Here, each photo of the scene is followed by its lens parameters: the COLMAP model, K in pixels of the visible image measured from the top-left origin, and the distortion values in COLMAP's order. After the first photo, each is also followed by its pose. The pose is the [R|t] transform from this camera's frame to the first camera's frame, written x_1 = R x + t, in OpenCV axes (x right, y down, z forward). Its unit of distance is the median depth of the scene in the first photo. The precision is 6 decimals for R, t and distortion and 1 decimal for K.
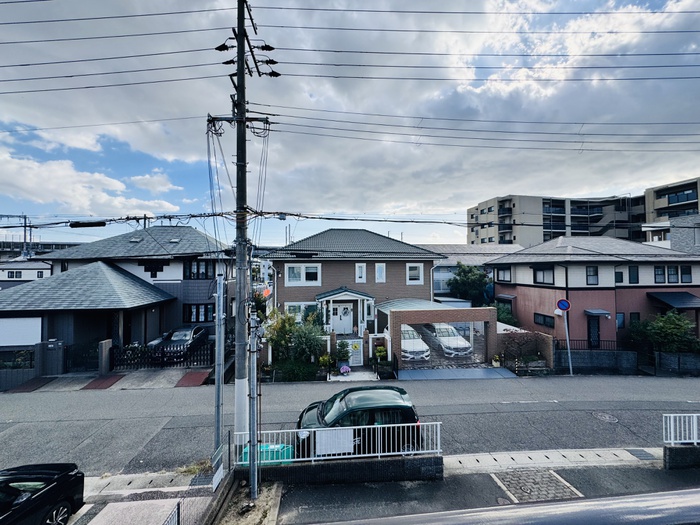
lens RADIAL K [[280.6, 0, 349.3], [0, 280.6, 261.3], [0, 0, 1]] dist [-0.003936, 0.000529]
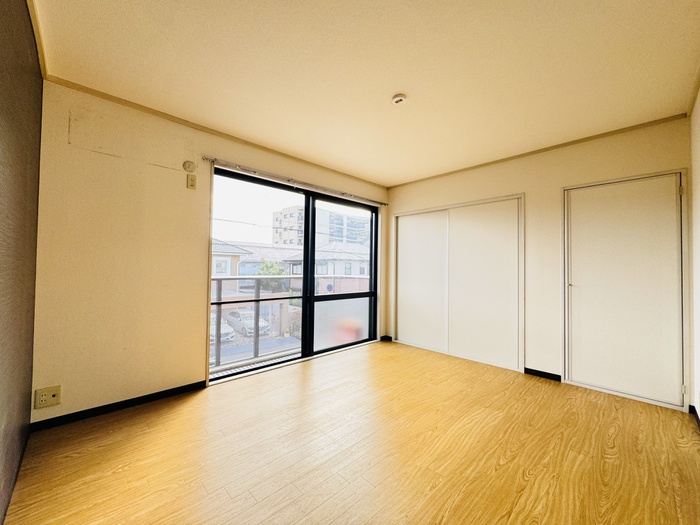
lens RADIAL K [[280.6, 0, 352.4], [0, 280.6, 260.7], [0, 0, 1]] dist [-0.003936, 0.000529]
pose [[0.778788, 0.032183, 0.626461, -0.071529], [-0.032398, 0.999414, -0.011067, 0.021996], [-0.626449, -0.011677, 0.779375, -0.213121]]
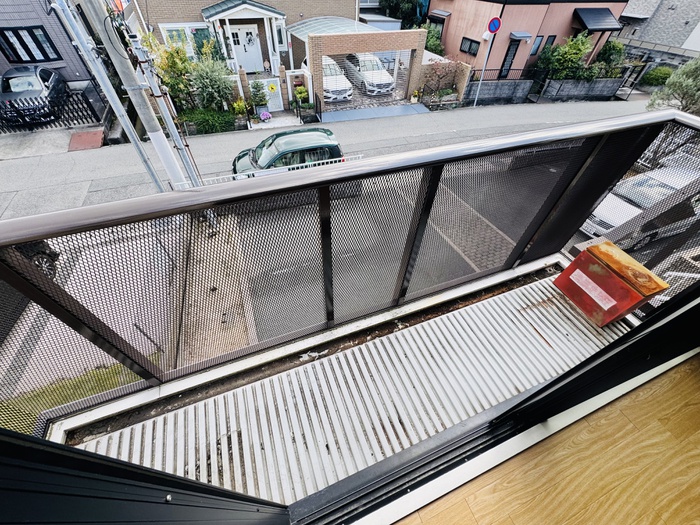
lens RADIAL K [[280.6, 0, 350.9], [0, 280.6, 264.2], [0, 0, 1]] dist [-0.003936, 0.000529]
pose [[0.962512, -0.179702, 0.203169, -0.017630], [-0.035430, 0.659324, 0.751023, -0.000803], [-0.268915, -0.730067, 0.628241, -0.025792]]
